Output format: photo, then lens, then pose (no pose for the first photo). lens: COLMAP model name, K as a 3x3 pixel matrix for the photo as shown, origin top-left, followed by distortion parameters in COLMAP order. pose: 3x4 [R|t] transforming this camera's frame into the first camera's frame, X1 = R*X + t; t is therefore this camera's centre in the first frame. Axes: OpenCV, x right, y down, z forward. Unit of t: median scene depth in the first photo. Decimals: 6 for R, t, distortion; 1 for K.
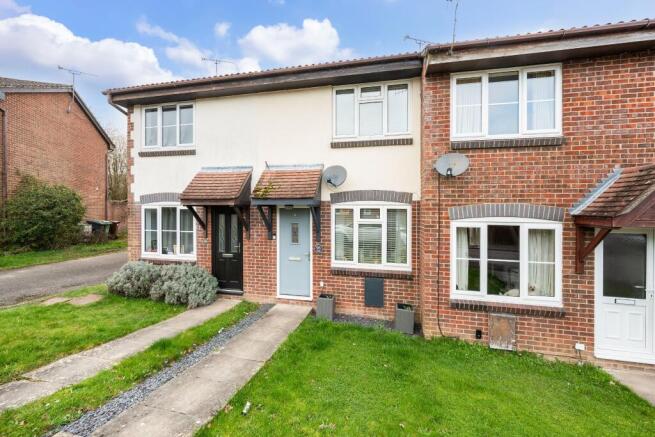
lens RADIAL K [[266.7, 0, 327.9], [0, 266.7, 209.3], [0, 0, 1]] dist [-0.000394, -0.000133]
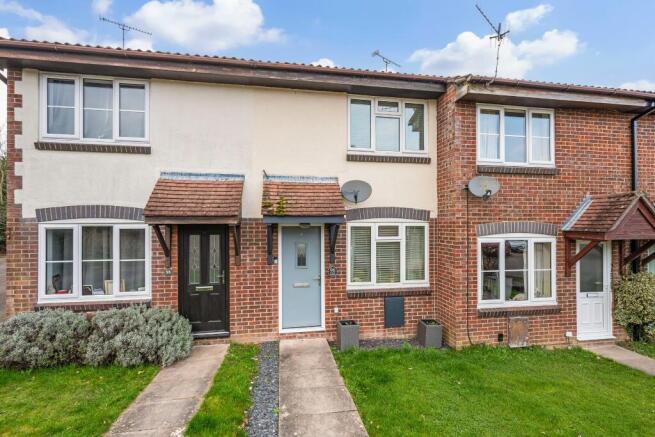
lens RADIAL K [[287.1, 0, 327.5], [0, 287.1, 218.5], [0, 0, 1]] dist [0.000484, 0.000058]
pose [[0.924494, -0.003704, 0.381179, -0.471136], [0.007855, 0.999926, -0.009335, -0.023677], [-0.381116, 0.011624, 0.924454, 0.123547]]
